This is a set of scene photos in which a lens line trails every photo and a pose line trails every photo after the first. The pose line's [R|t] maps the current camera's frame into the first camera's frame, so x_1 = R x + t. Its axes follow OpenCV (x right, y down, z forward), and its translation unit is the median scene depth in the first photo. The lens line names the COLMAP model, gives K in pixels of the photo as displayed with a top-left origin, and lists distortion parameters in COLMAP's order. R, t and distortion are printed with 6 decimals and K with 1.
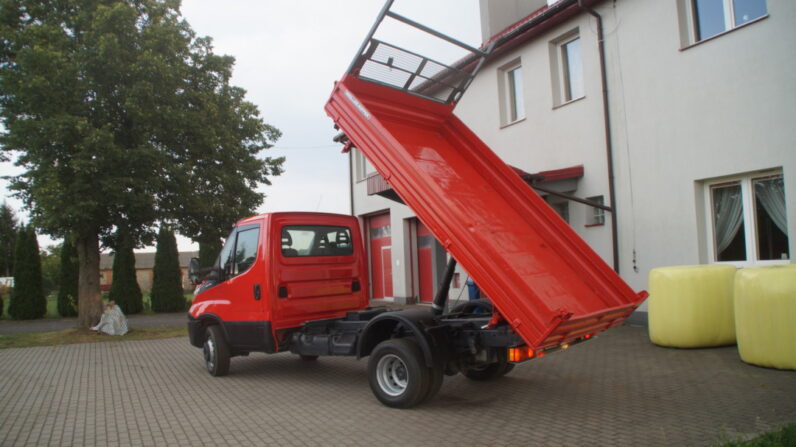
lens RADIAL K [[634.8, 0, 397.5], [0, 634.8, 236.8], [0, 0, 1]] dist [-0.180403, 0.129422]
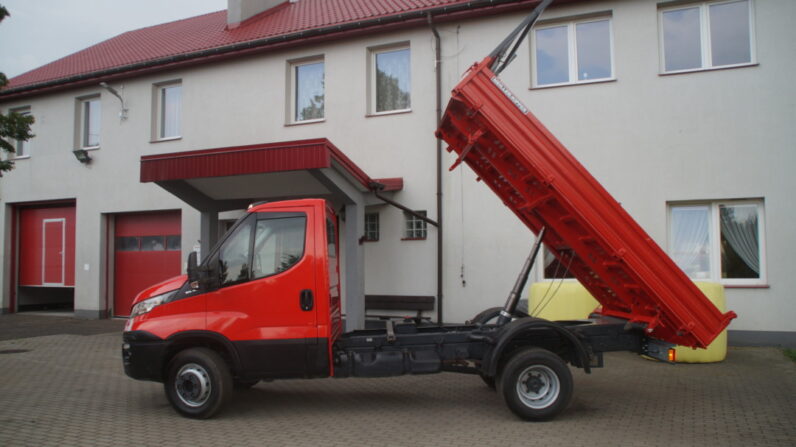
lens RADIAL K [[678.5, 0, 380.3], [0, 678.5, 233.9], [0, 0, 1]] dist [-0.107492, 0.013044]
pose [[0.761706, 0.071787, 0.643934, -0.443605], [-0.056802, 0.997415, -0.044003, 0.025028], [-0.645429, -0.003059, 0.763814, 0.195637]]
